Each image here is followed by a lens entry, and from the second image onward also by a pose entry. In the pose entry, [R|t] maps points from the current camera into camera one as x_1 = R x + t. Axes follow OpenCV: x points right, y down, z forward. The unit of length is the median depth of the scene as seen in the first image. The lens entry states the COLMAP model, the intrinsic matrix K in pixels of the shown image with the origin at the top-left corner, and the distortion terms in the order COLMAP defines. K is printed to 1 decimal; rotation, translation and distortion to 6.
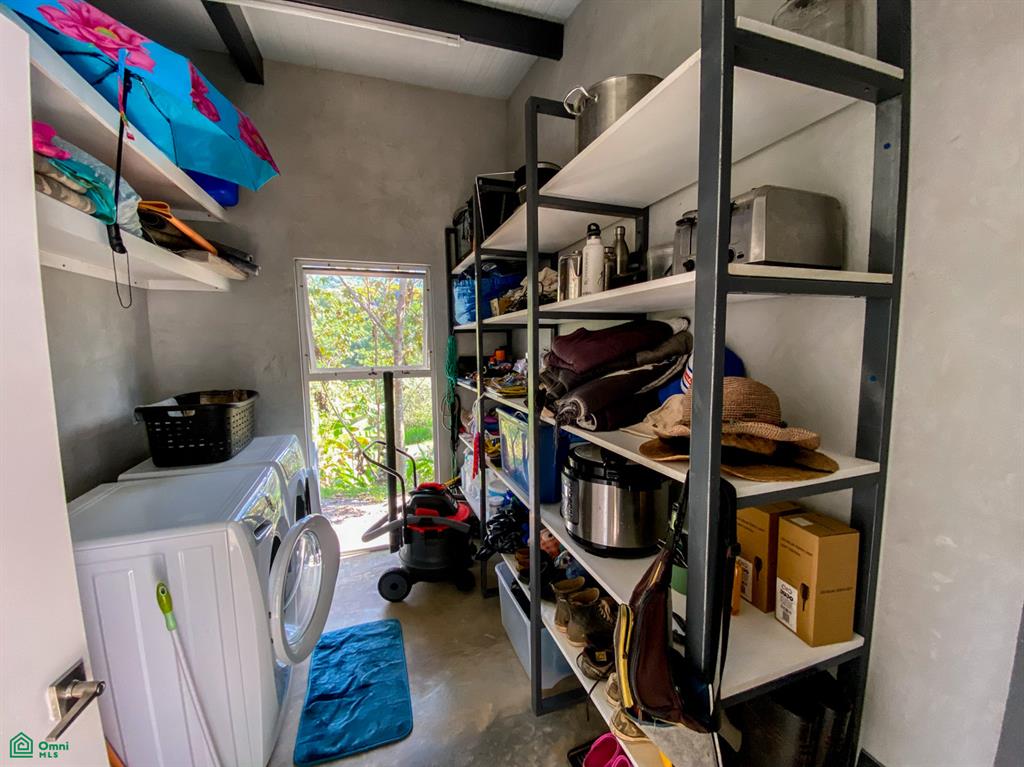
lens RADIAL K [[415.5, 0, 512.0], [0, 415.5, 383.5], [0, 0, 1]] dist [0.033167, -0.025692]
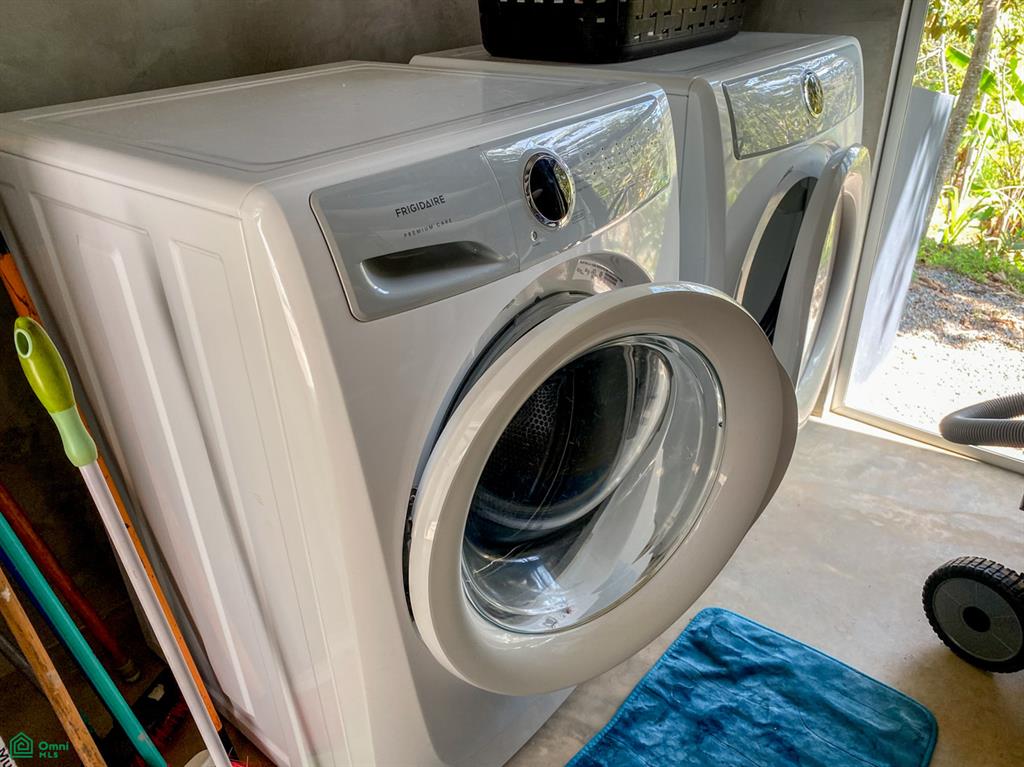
lens RADIAL K [[779.8, 0, 514.0], [0, 779.8, 380.4], [0, 0, 1]] dist [0.000633, -0.001862]
pose [[0.504571, 0.418566, -0.755123, -0.119366], [-0.070423, 0.891661, 0.447193, 0.134338], [0.860493, -0.172463, 0.479383, 0.570449]]
